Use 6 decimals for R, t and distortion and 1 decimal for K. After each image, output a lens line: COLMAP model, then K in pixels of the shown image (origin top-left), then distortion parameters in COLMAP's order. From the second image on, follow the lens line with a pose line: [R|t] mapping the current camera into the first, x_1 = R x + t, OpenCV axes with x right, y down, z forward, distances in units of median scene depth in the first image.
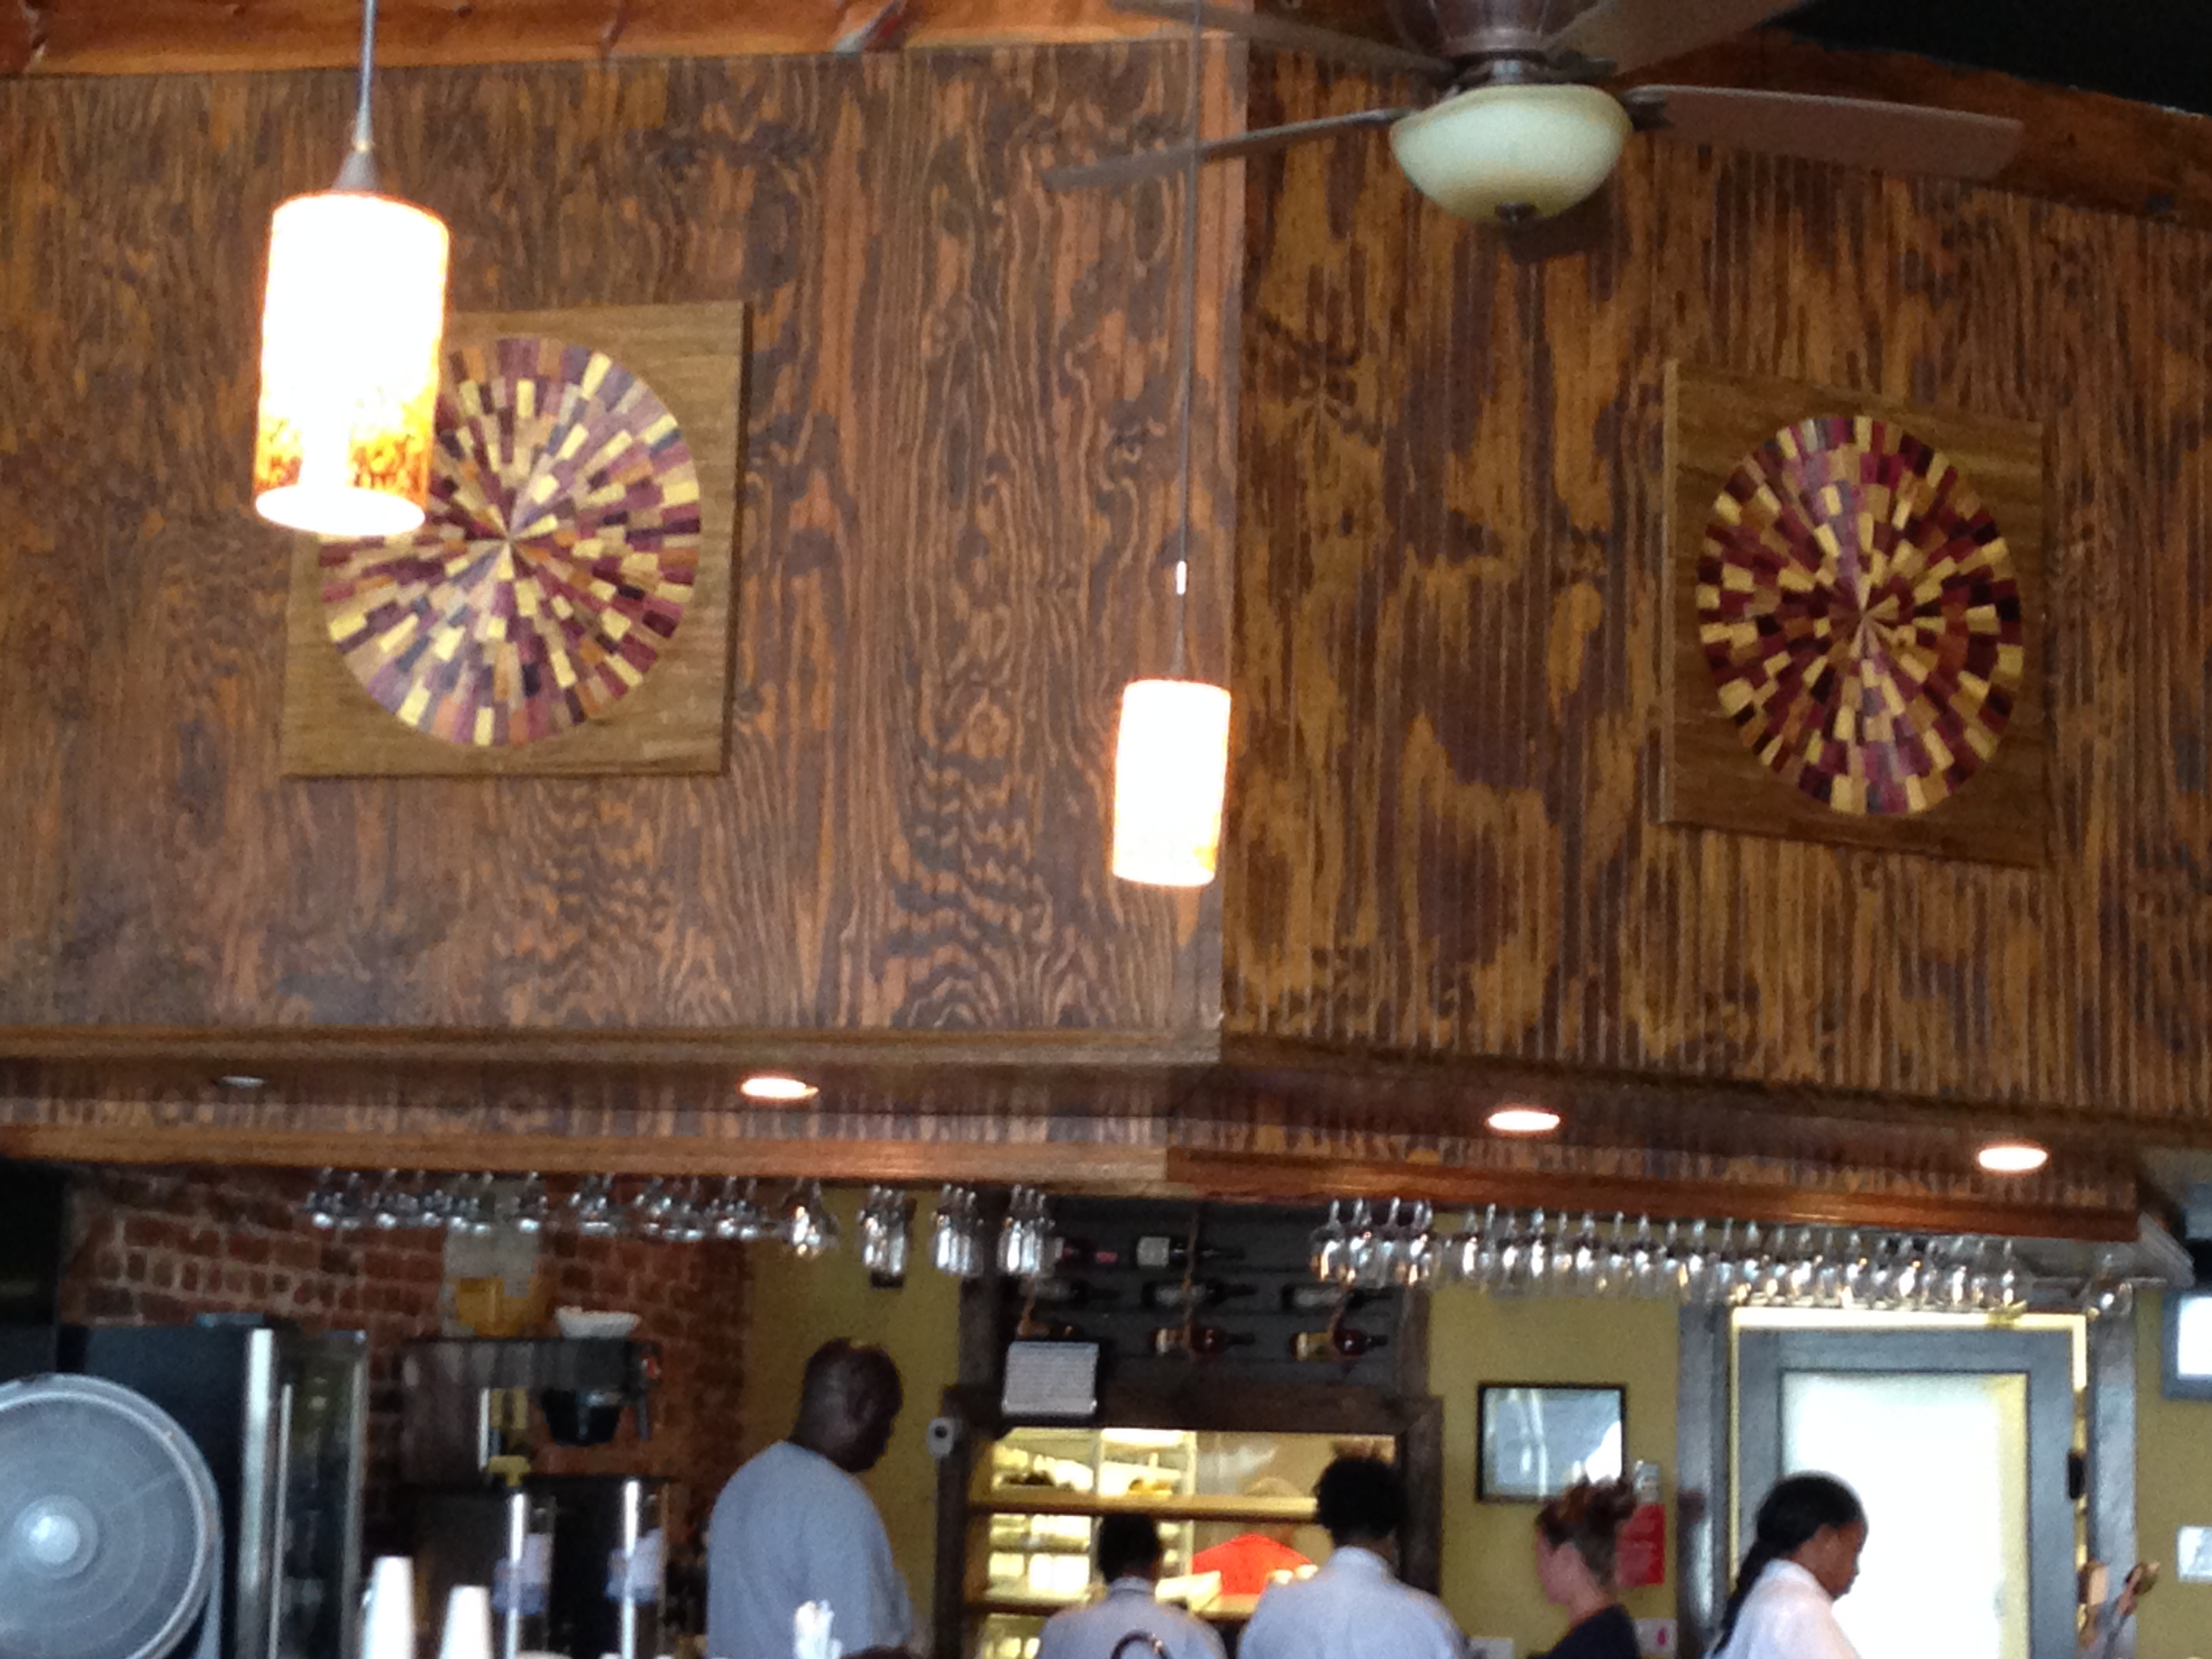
lens RADIAL K [[4844.0, 0, 1106.0], [0, 4844.0, 829.5], [0, 0, 1]] dist [-0.027607, 0.385201]
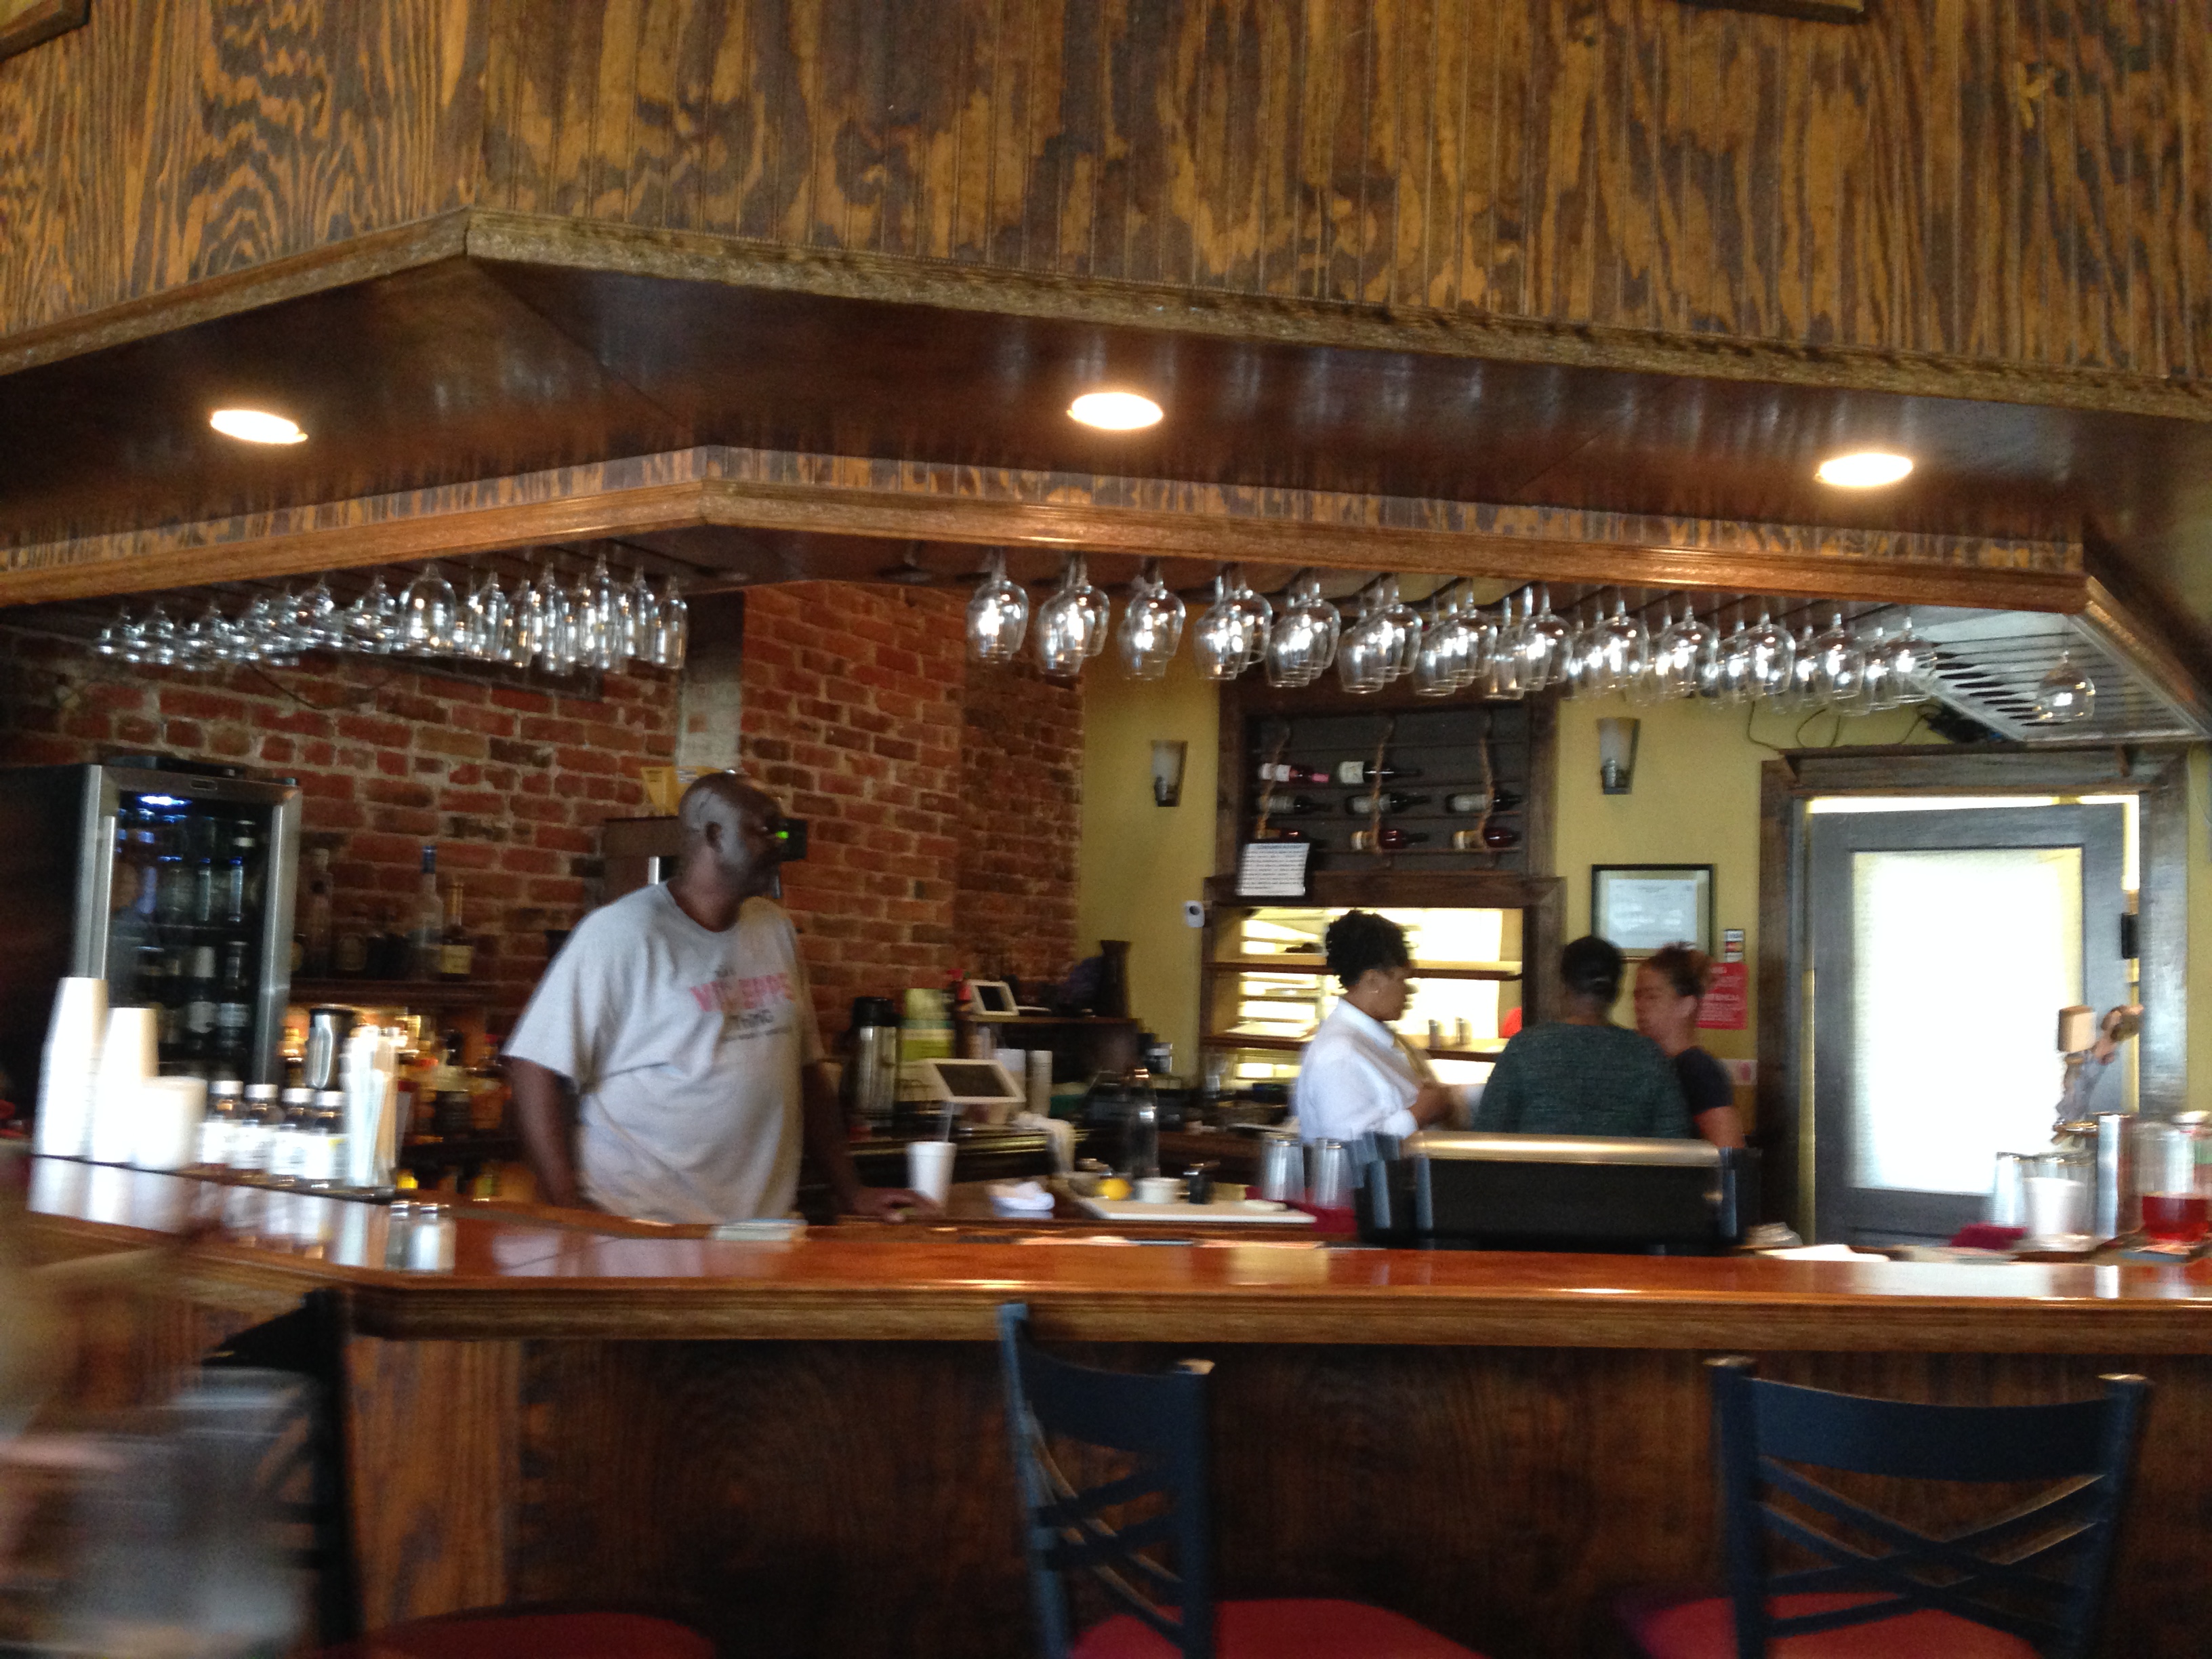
lens RADIAL K [[2049.2, 0, 1106.0], [0, 2049.2, 829.5], [0, 0, 1]] dist [0.152953, -0.295665]
pose [[0.948264, -0.018210, -0.316961, 0.183219], [0.036121, 0.998059, 0.050722, 0.107002], [0.315423, -0.059547, 0.947081, 0.669706]]
